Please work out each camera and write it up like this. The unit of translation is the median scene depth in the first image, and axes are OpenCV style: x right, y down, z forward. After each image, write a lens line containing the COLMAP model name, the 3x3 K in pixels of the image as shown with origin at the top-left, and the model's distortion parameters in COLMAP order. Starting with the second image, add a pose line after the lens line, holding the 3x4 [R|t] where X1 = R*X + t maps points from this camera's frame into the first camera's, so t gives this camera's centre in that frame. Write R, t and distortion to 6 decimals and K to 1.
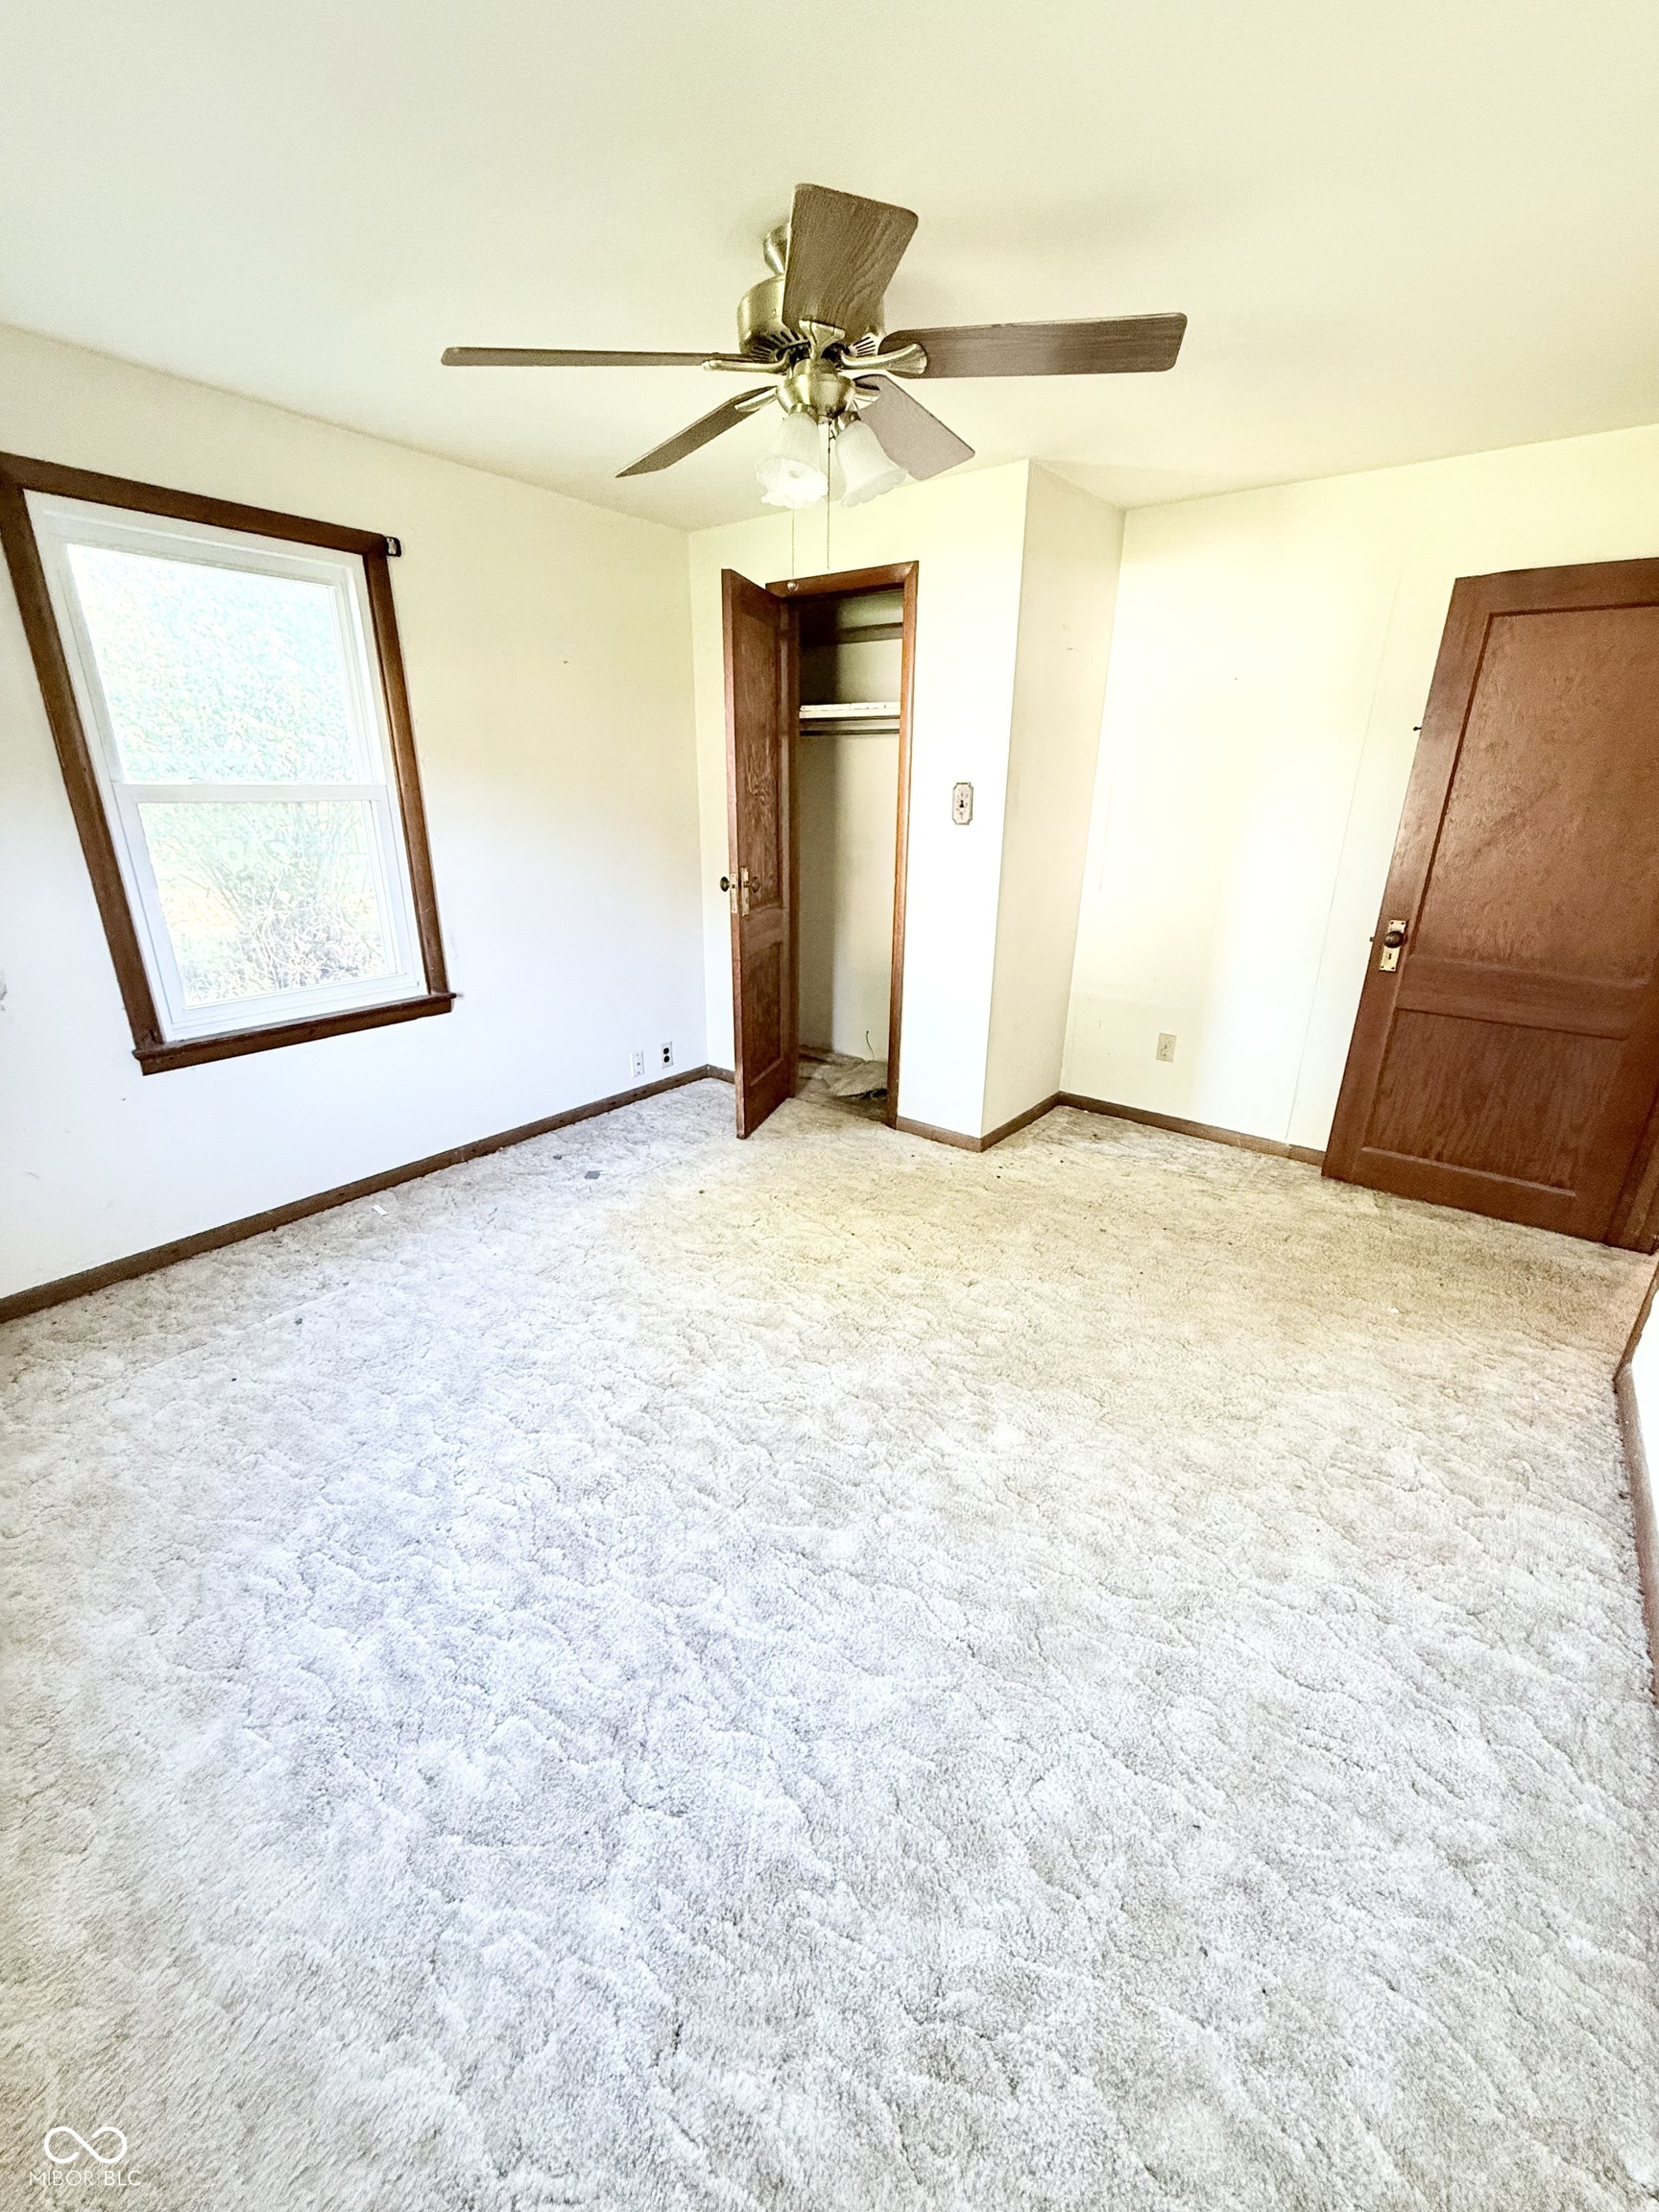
lens RADIAL K [[888.1, 0, 825.3], [0, 888.1, 1105.7], [0, 0, 1]] dist [0.000464, -0.000700]
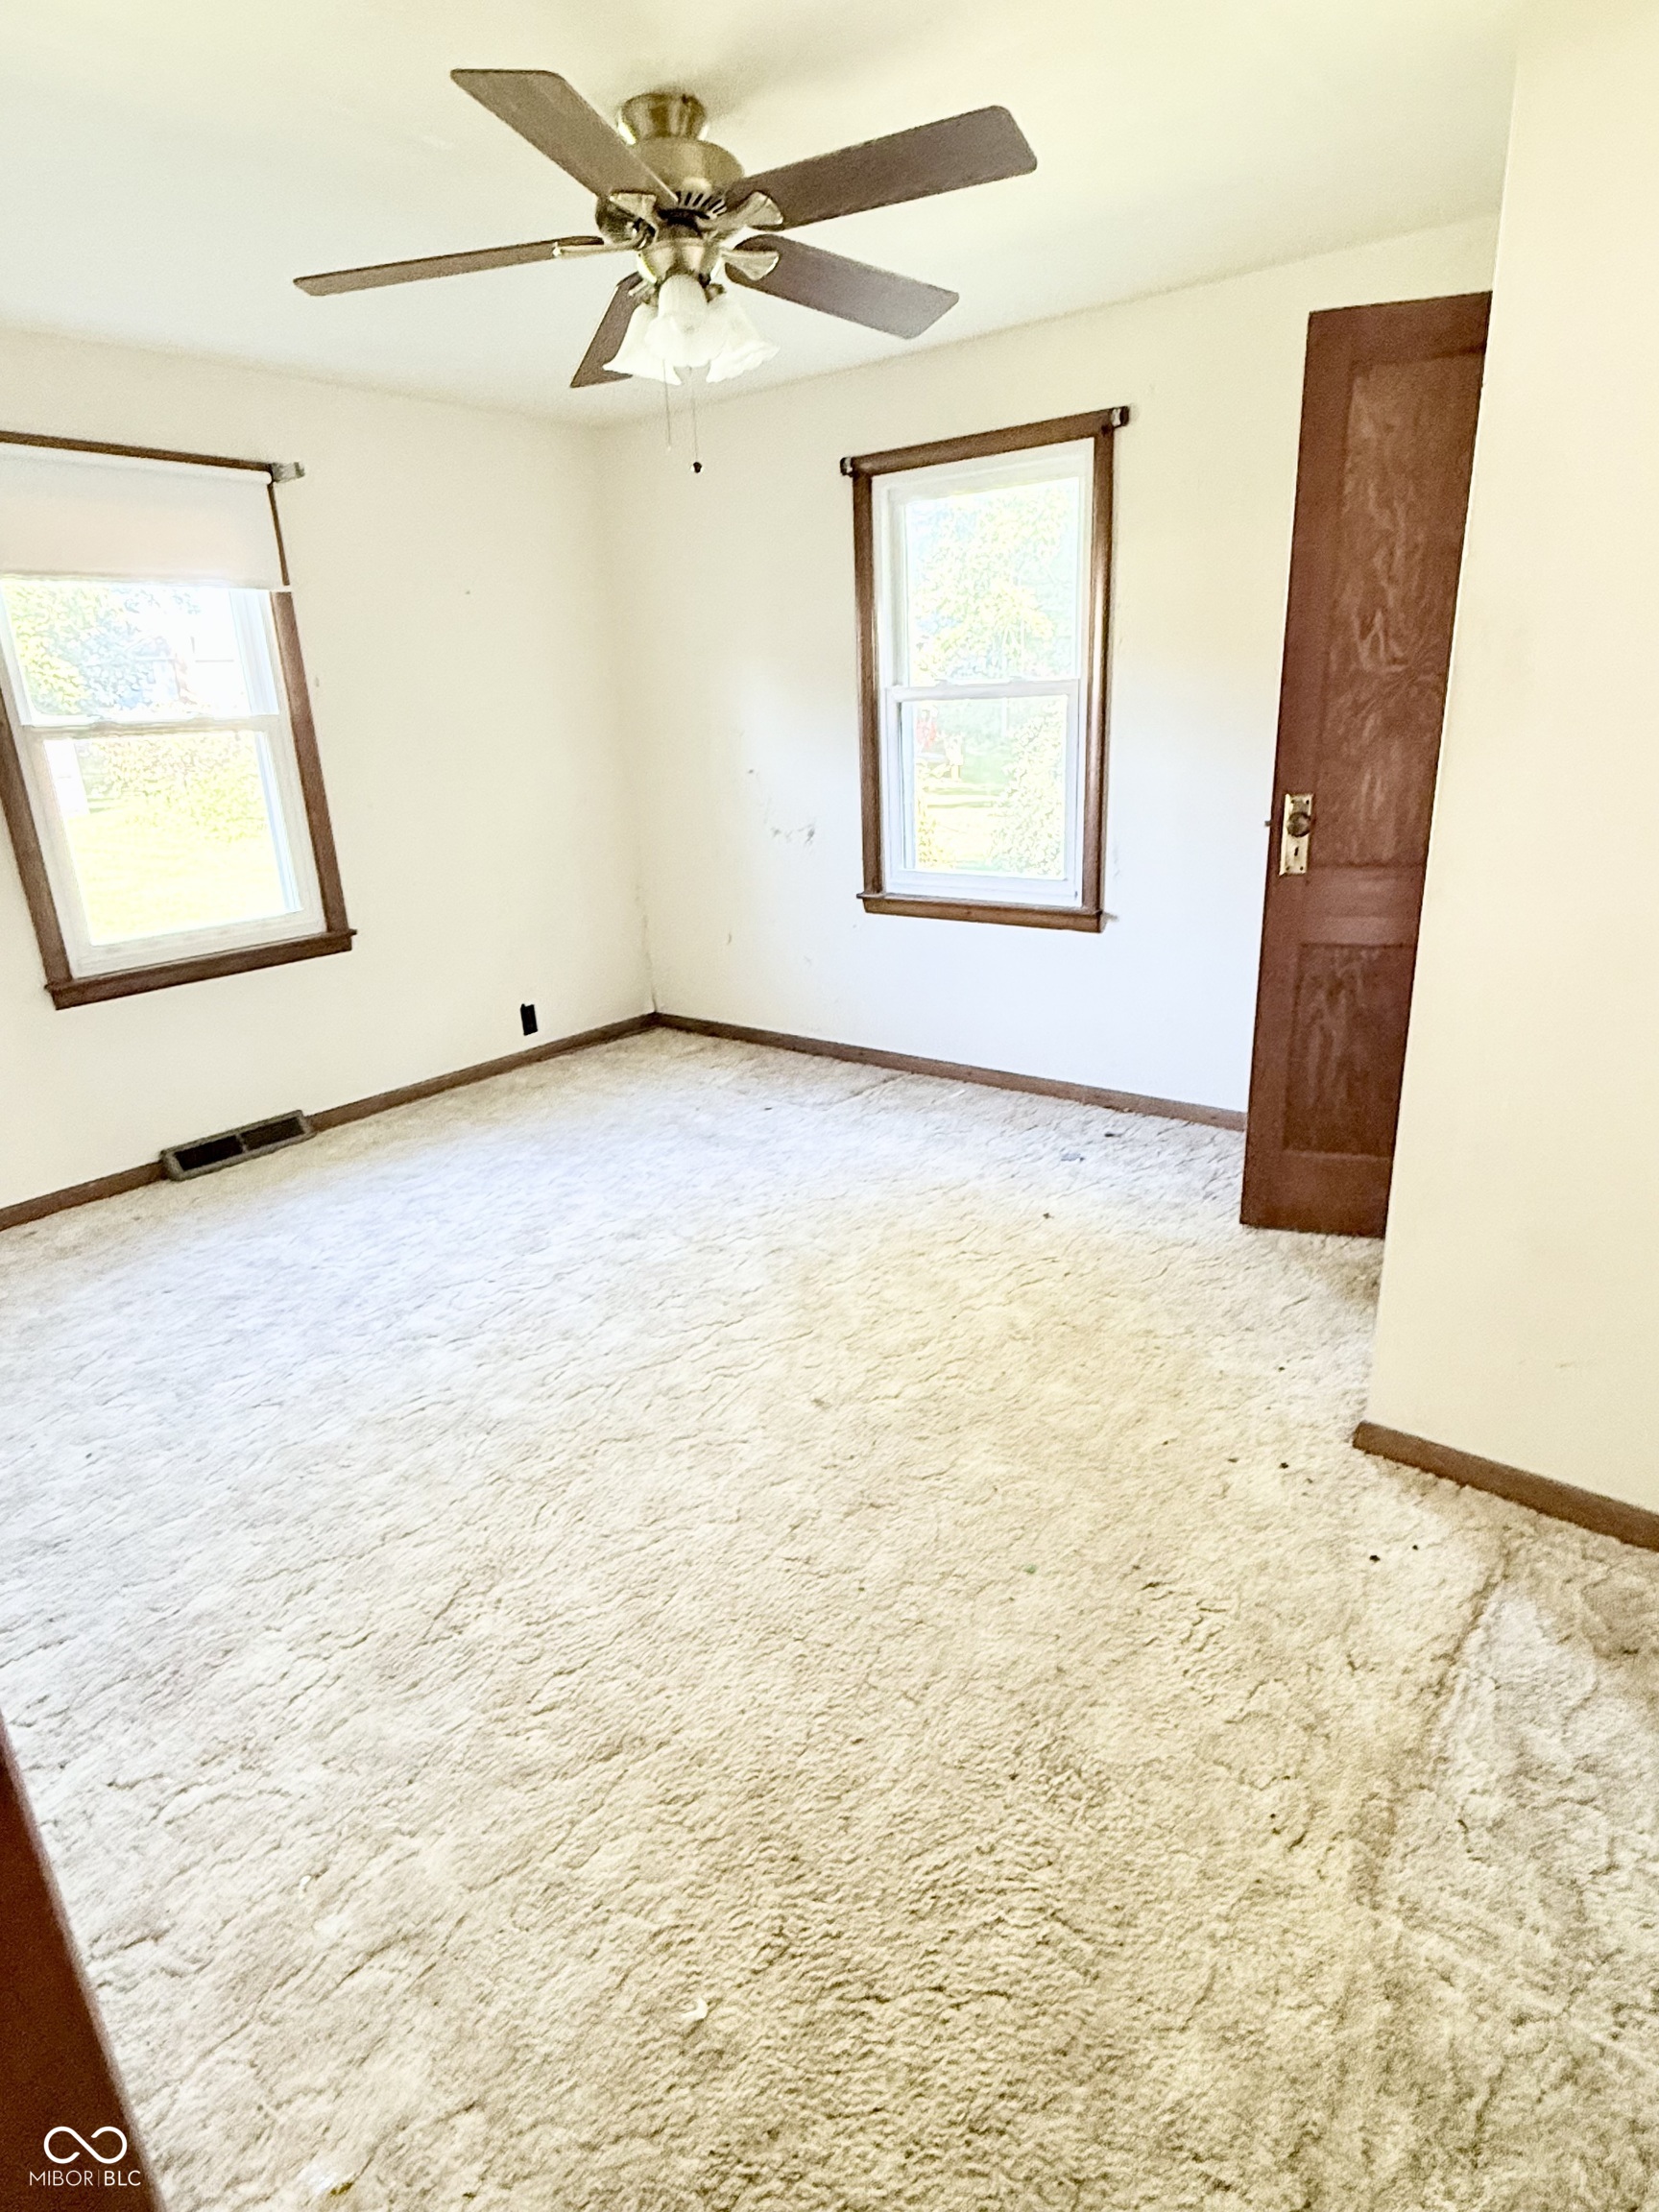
lens RADIAL K [[1226.9, 0, 828.3], [0, 1226.9, 1108.4], [0, 0, 1]] dist [0.006885, -0.001728]
pose [[-0.019354, 0.310110, -0.950504, 0.876471], [-0.311310, 0.901554, 0.300478, -0.254149], [0.950111, 0.301717, 0.079092, 0.769172]]
